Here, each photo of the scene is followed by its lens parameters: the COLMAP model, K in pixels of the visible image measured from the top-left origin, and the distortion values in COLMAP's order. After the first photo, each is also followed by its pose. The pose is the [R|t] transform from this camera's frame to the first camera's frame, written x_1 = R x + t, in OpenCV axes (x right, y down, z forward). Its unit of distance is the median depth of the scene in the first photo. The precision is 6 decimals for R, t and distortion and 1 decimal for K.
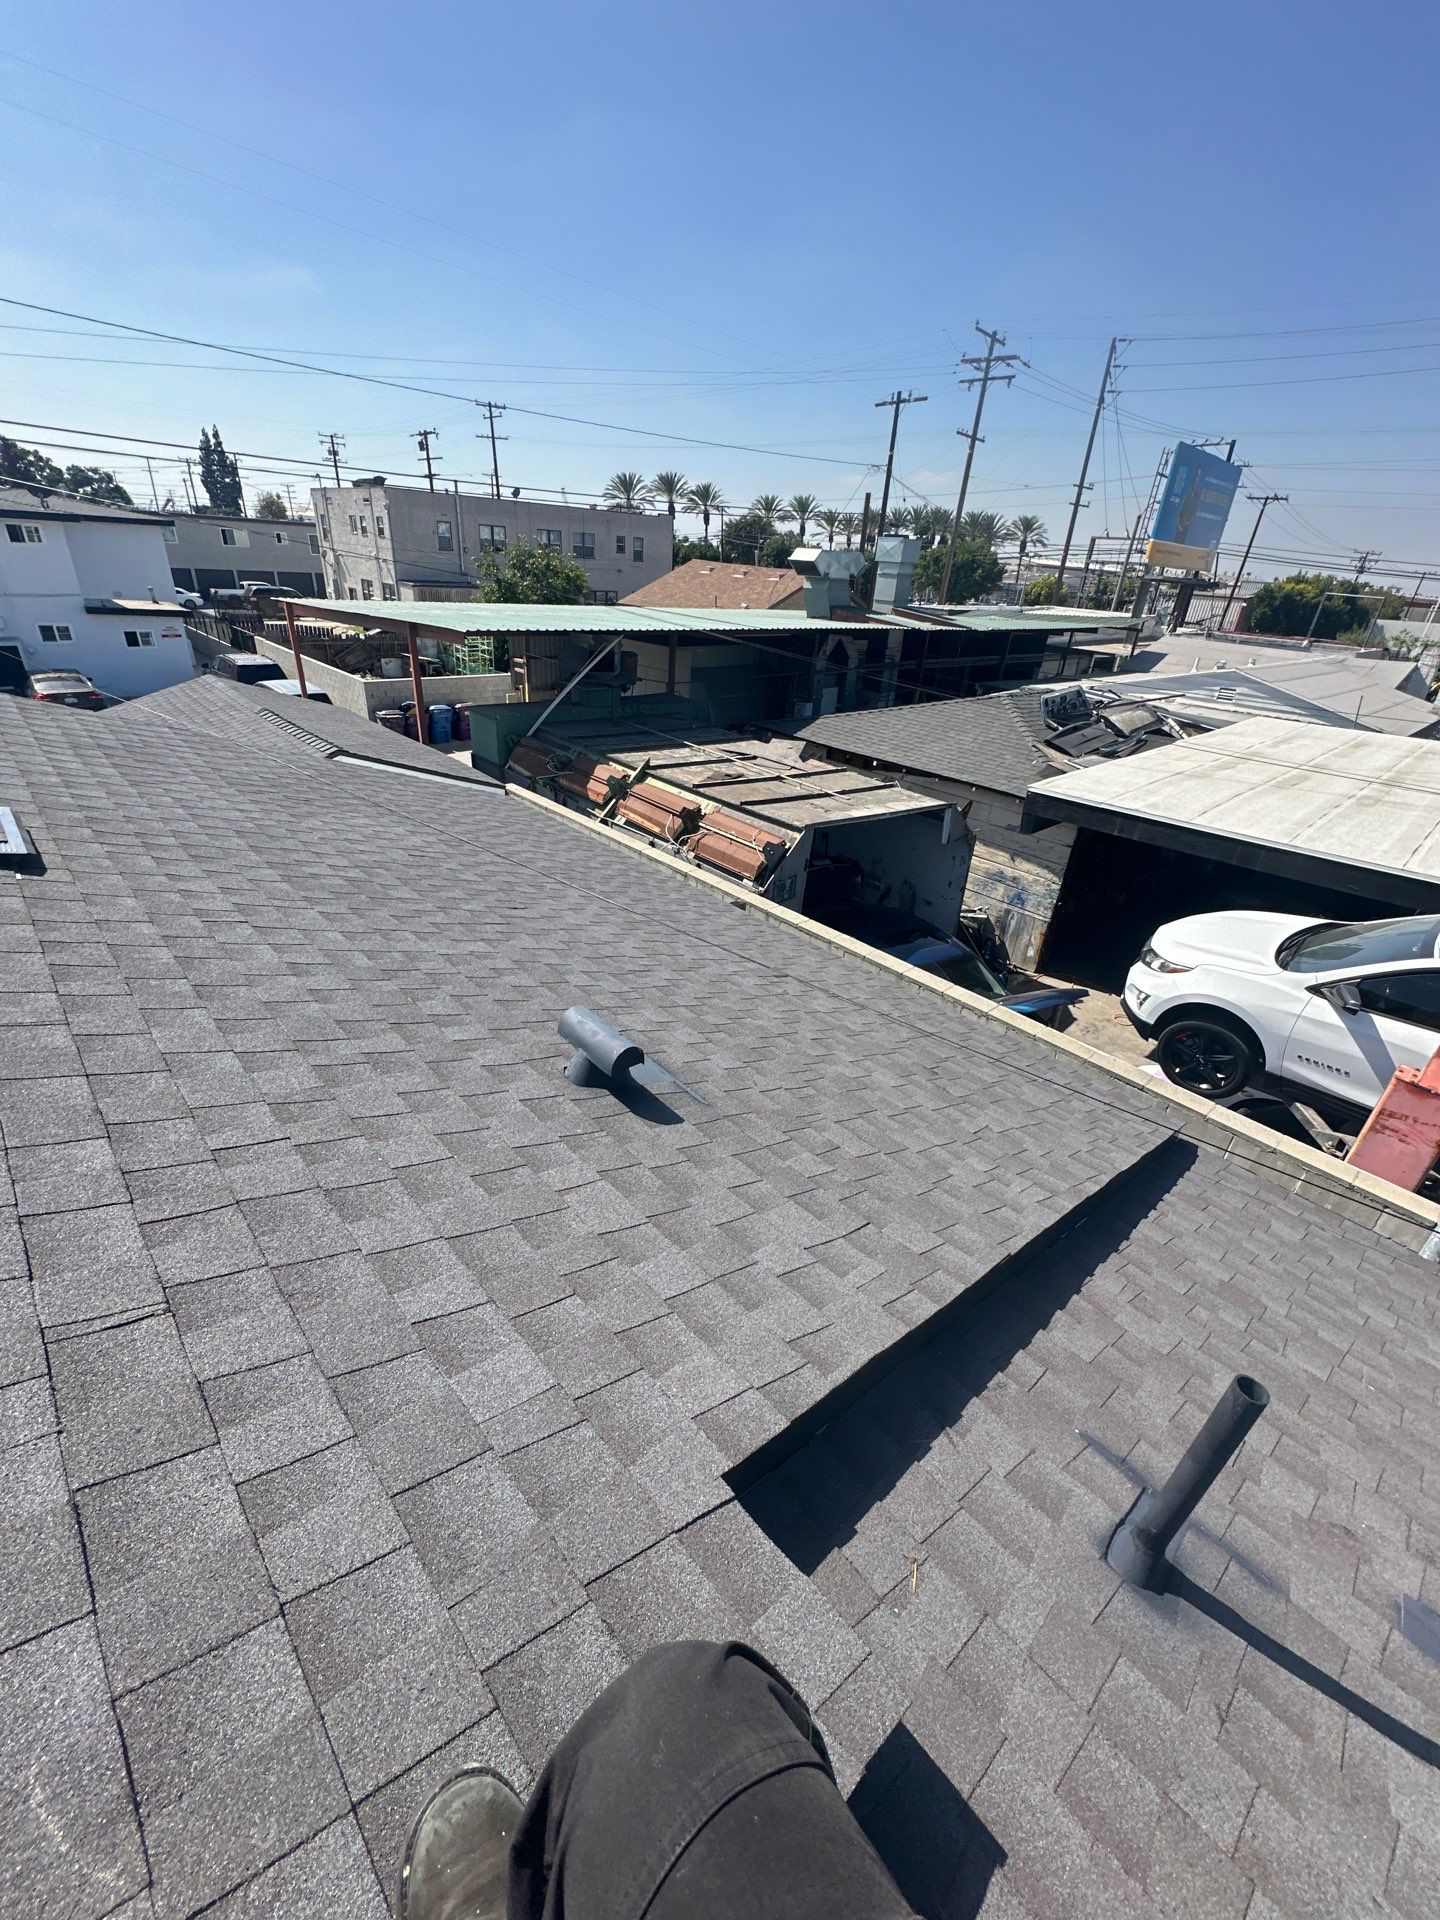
lens RADIAL K [[776.8, 0, 726.1], [0, 776.8, 963.7], [0, 0, 1]] dist [-0.004330, 0.001109]
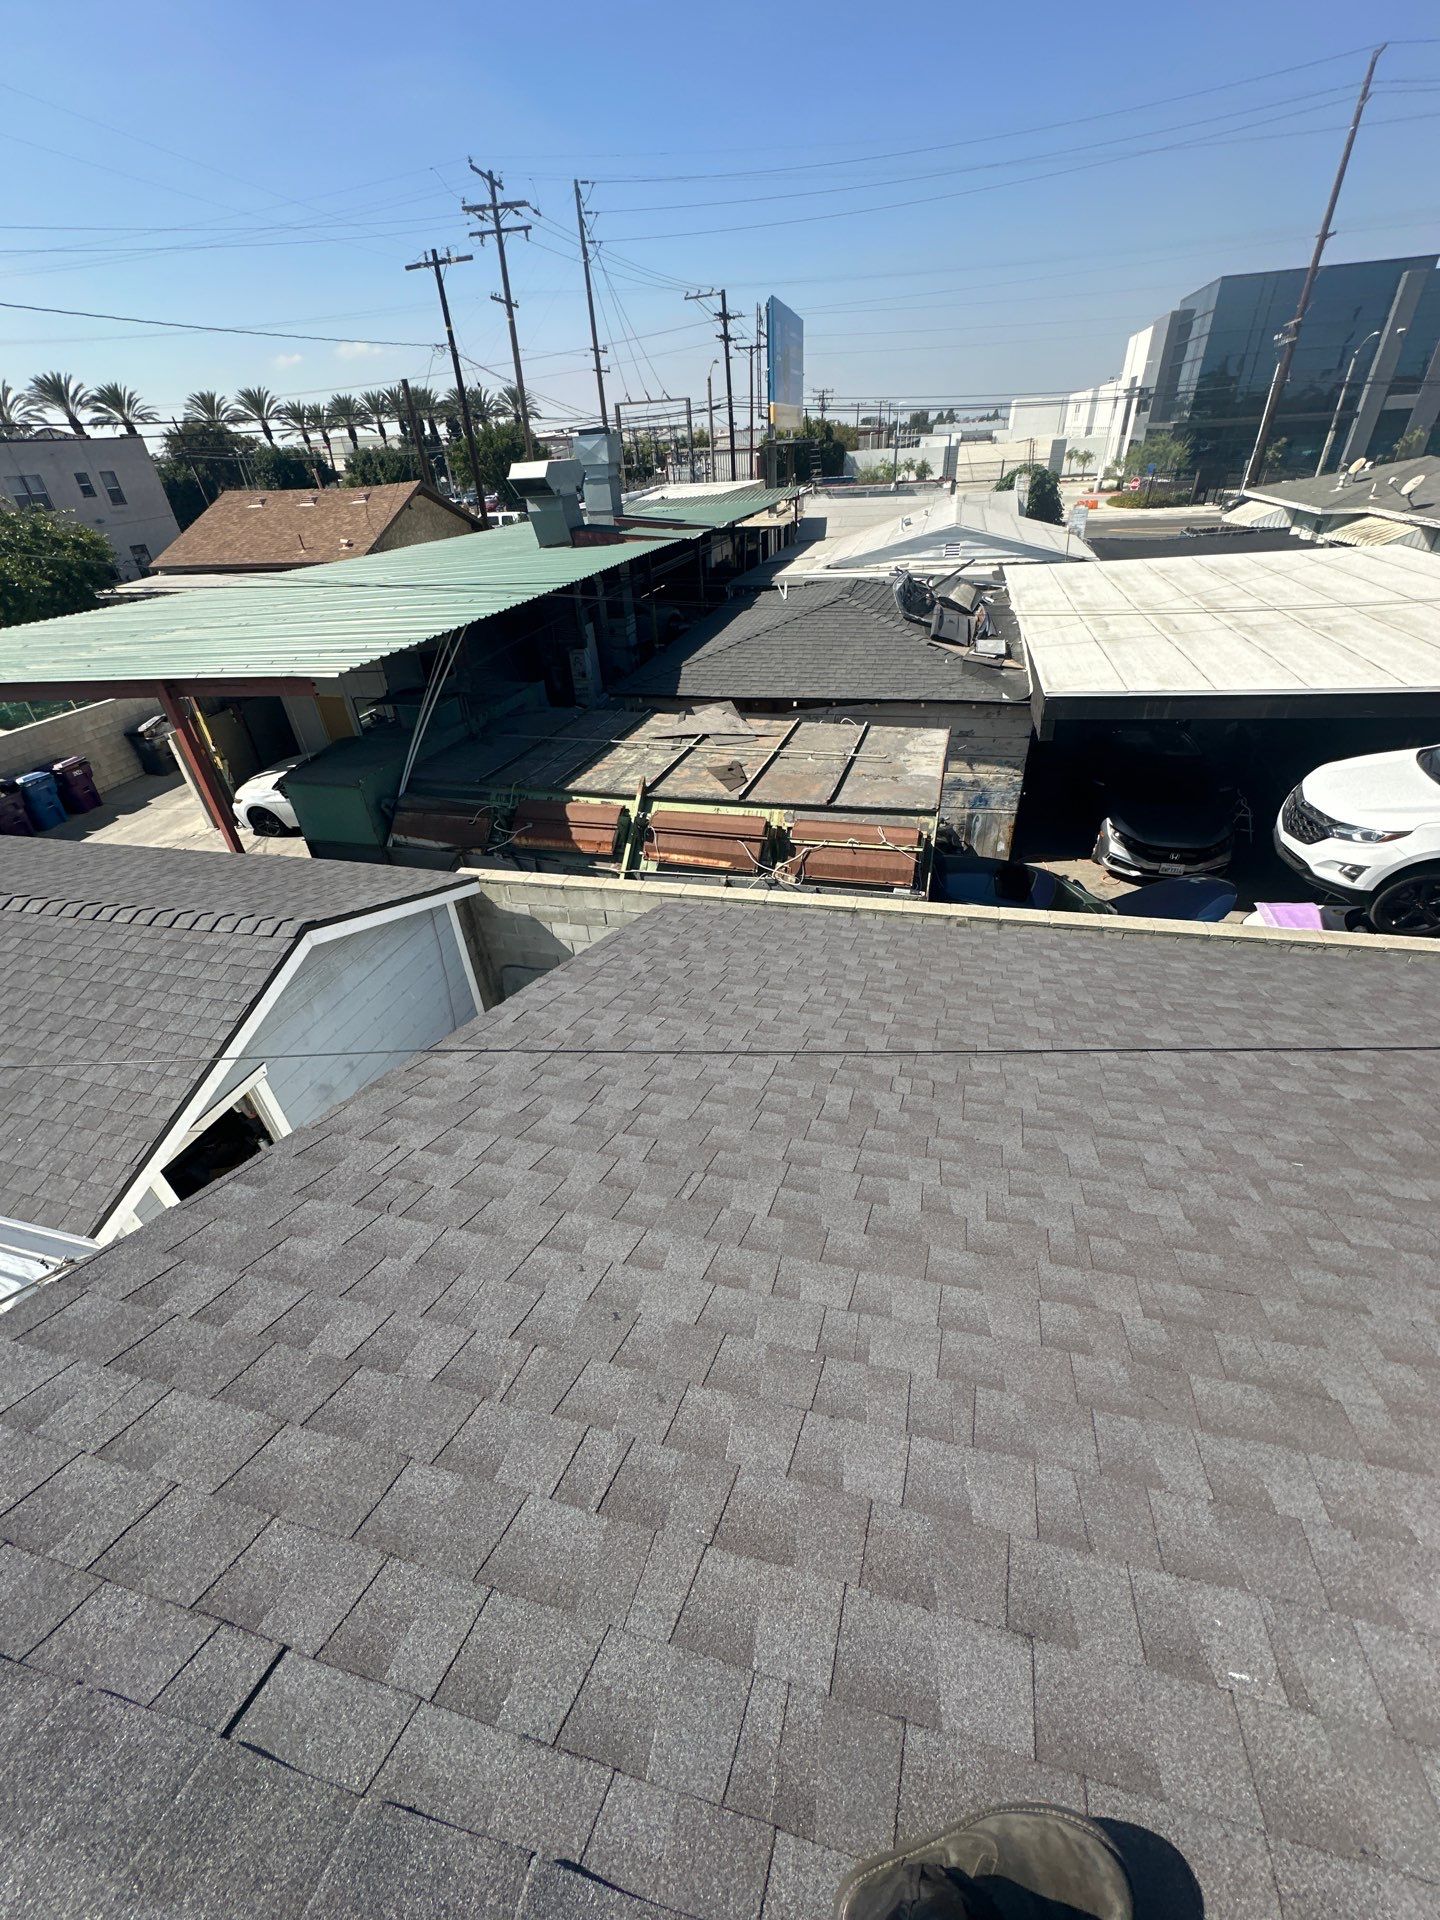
lens RADIAL K [[776.8, 0, 736.0], [0, 776.8, 958.2], [0, 0, 1]] dist [-0.004330, 0.001109]
pose [[0.833537, -0.389334, 0.391963, -0.335946], [0.343960, 0.920922, 0.183289, -0.176592], [-0.432328, -0.017959, 0.901538, 0.213234]]
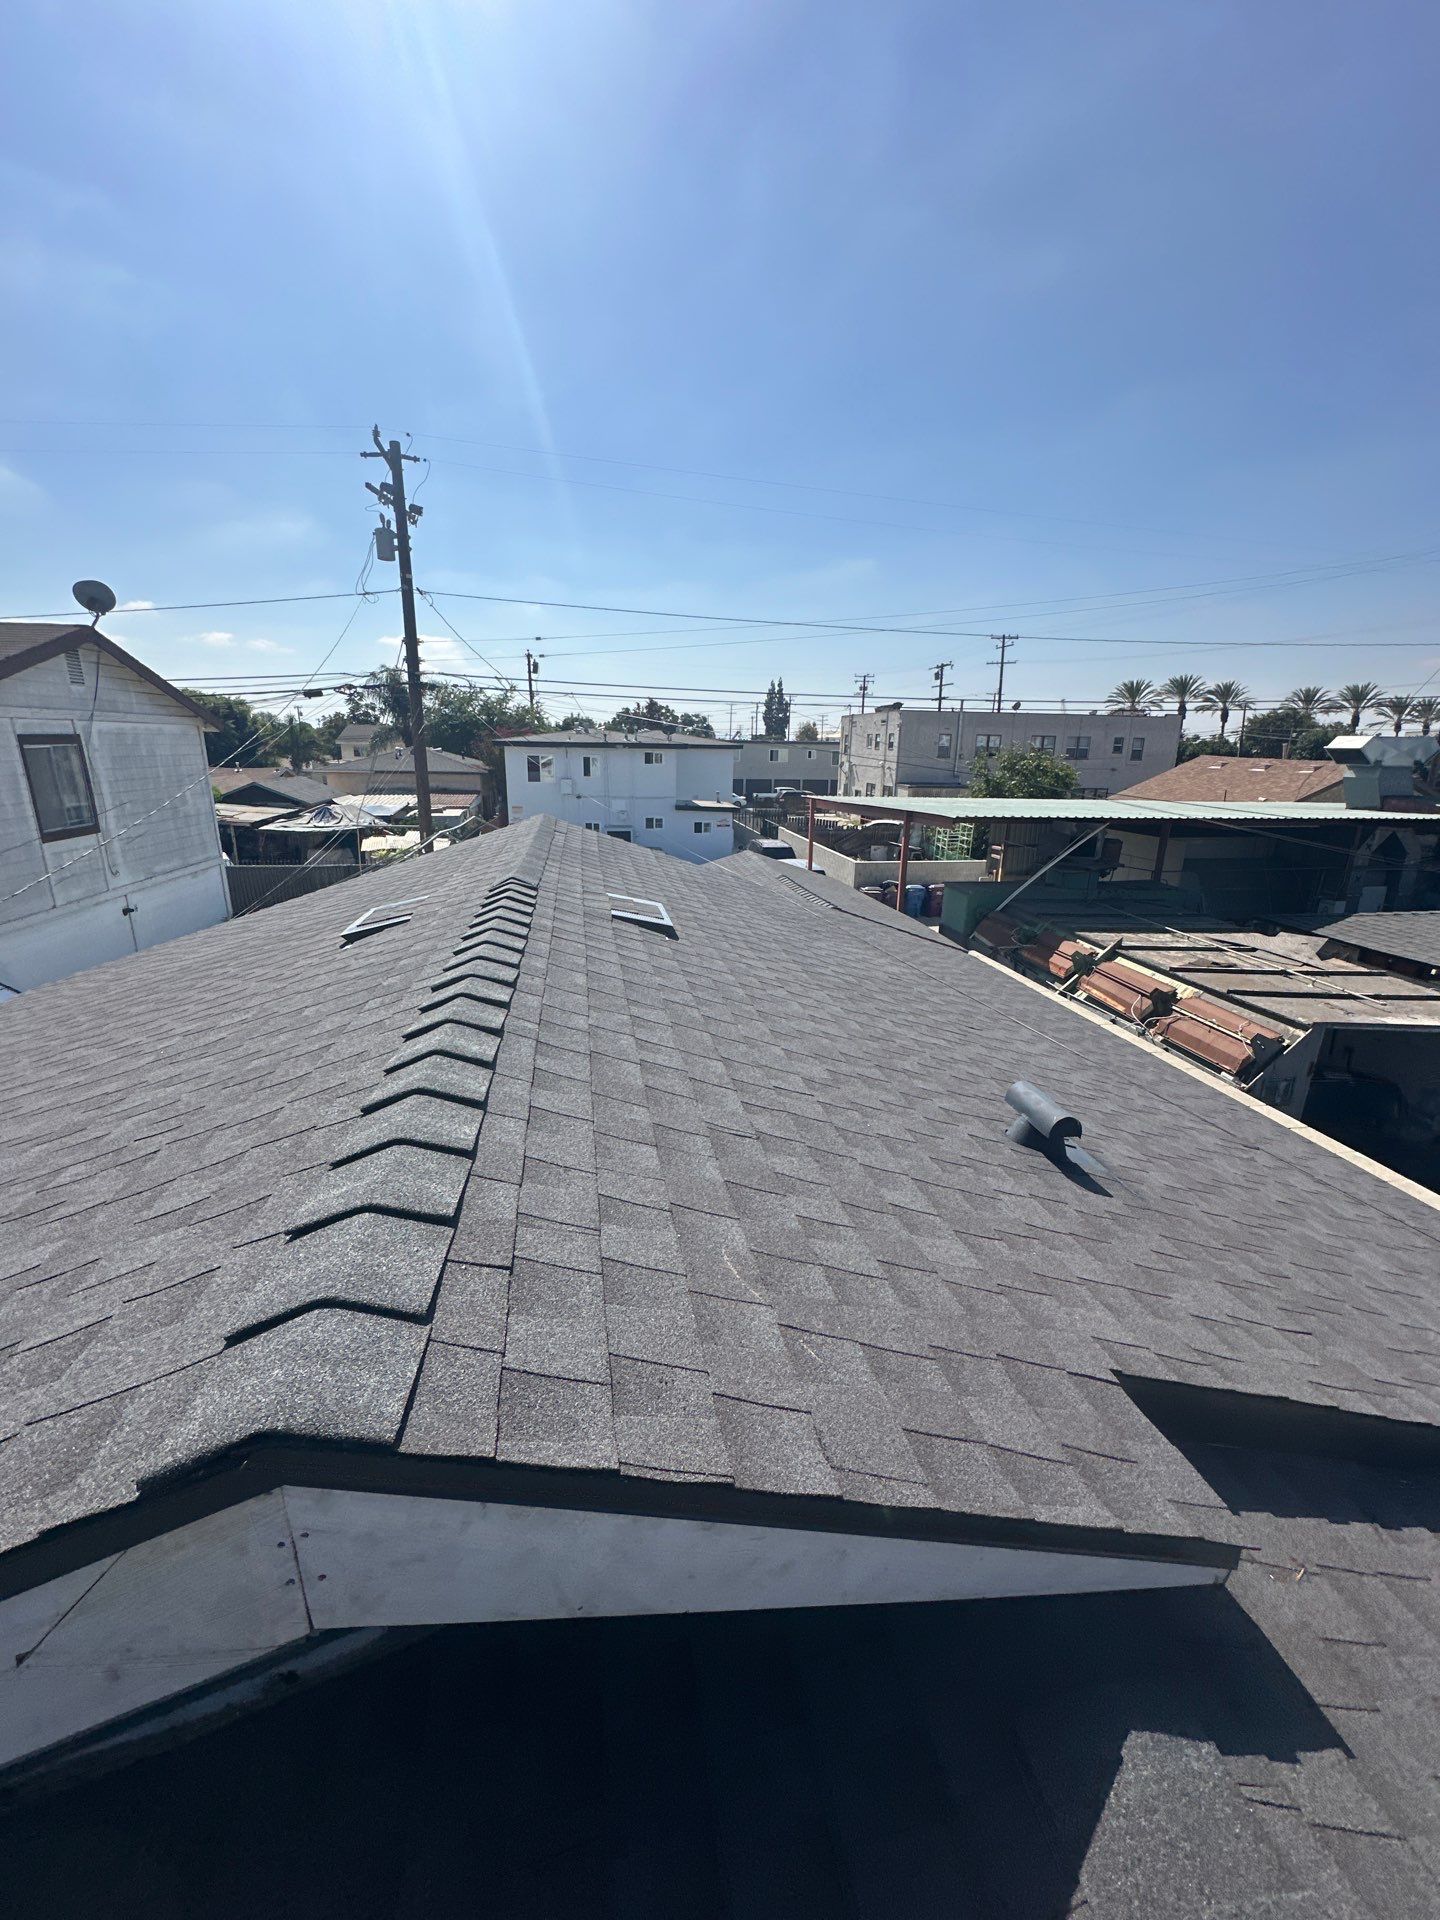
lens RADIAL K [[776.8, 0, 706.7], [0, 776.8, 952.3], [0, 0, 1]] dist [-0.004330, 0.001109]
pose [[0.828345, 0.095408, -0.552034, 0.007556], [-0.226496, 0.958300, -0.174242, 0.034642], [0.512391, 0.269366, 0.815413, -0.050033]]
